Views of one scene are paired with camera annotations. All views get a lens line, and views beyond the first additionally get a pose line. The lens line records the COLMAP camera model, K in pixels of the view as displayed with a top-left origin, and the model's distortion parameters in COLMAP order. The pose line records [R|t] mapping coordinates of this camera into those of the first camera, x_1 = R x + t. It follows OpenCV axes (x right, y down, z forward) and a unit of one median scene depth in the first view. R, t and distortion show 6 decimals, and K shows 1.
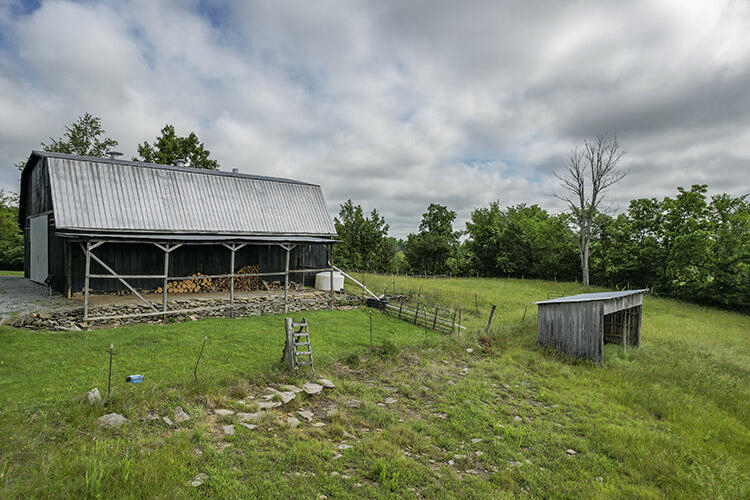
lens RADIAL K [[477.7, 0, 376.1], [0, 477.7, 251.1], [0, 0, 1]] dist [-0.032783, 0.002946]
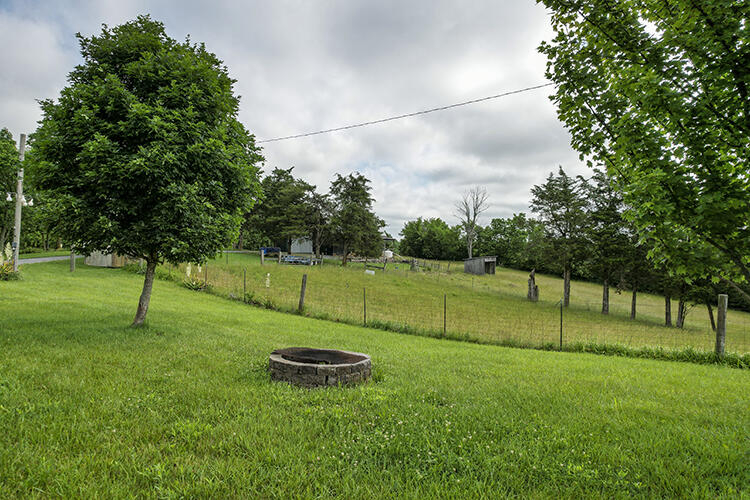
lens RADIAL K [[477.7, 0, 374.9], [0, 477.7, 248.5], [0, 0, 1]] dist [-0.032783, 0.002946]
pose [[0.968040, -0.000714, 0.250794, -0.407290], [0.000767, 1.000000, -0.000115, 0.012395], [-0.250794, 0.000304, 0.968041, -0.754977]]
